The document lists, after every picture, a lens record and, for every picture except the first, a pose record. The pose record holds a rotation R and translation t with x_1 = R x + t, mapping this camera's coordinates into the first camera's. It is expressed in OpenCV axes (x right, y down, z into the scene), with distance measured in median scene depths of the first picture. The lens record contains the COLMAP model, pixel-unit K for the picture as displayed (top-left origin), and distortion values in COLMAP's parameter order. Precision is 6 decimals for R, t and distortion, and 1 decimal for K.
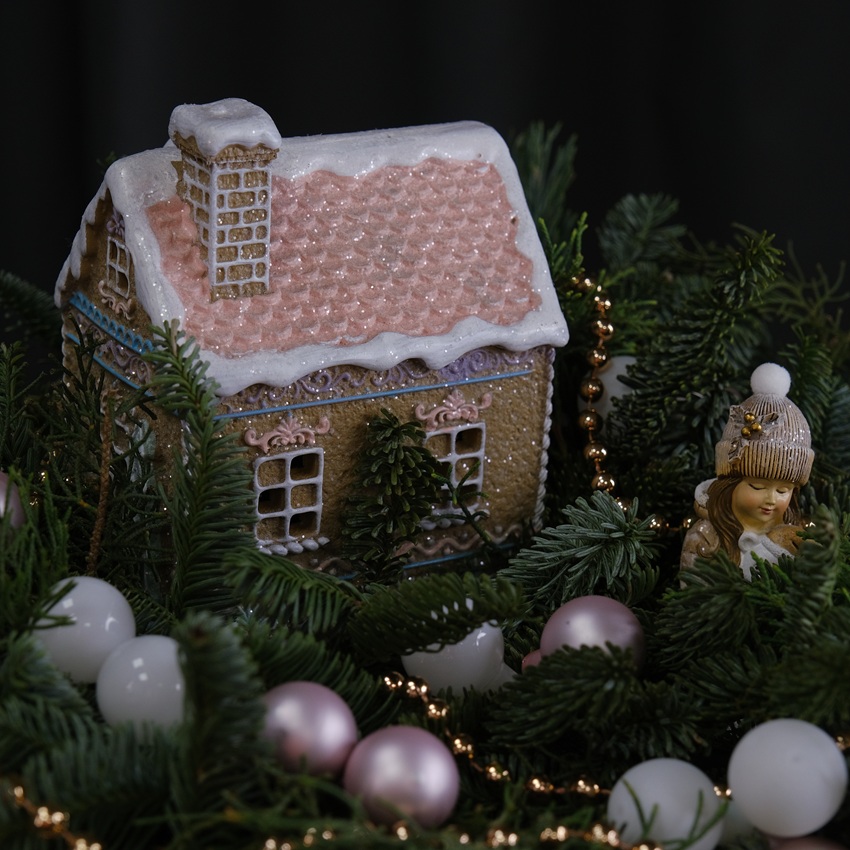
lens RADIAL K [[2980.8, 0, 425.0], [0, 2980.8, 425.0], [0, 0, 1]] dist [-0.057149, -0.198743]
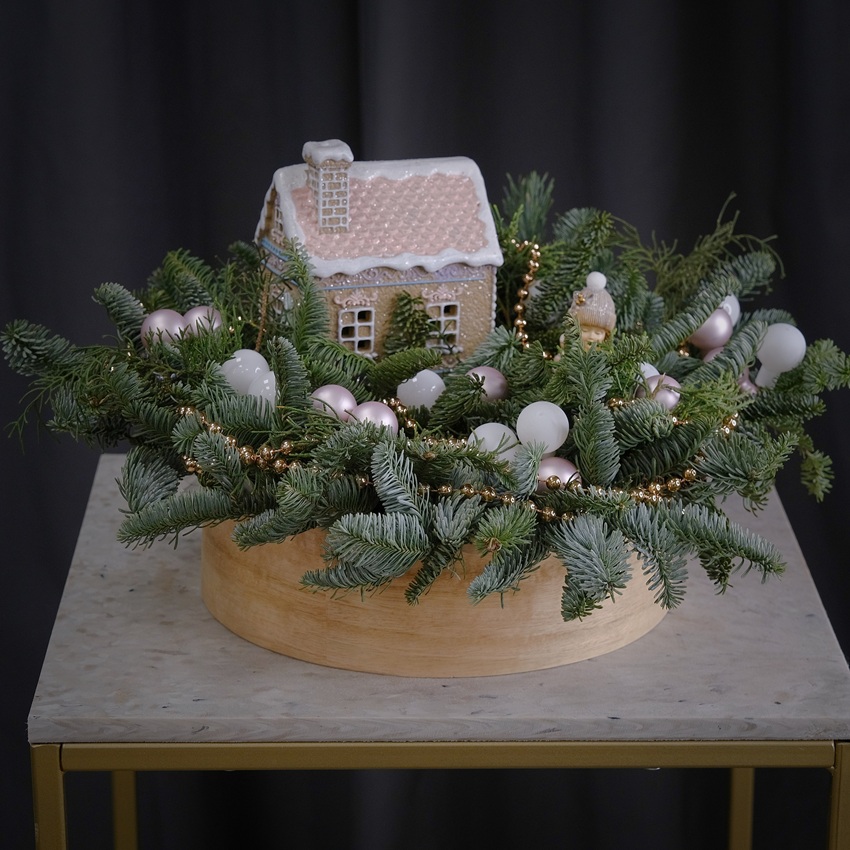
lens RADIAL K [[3086.1, 0, 425.0], [0, 3086.1, 425.0], [0, 0, 1]] dist [-0.153434, 0.950782]
pose [[0.989492, 0.015765, -0.143727, 0.306658], [-0.026281, 0.997090, -0.071564, 0.238420], [0.142180, 0.074590, 0.987026, -1.089541]]
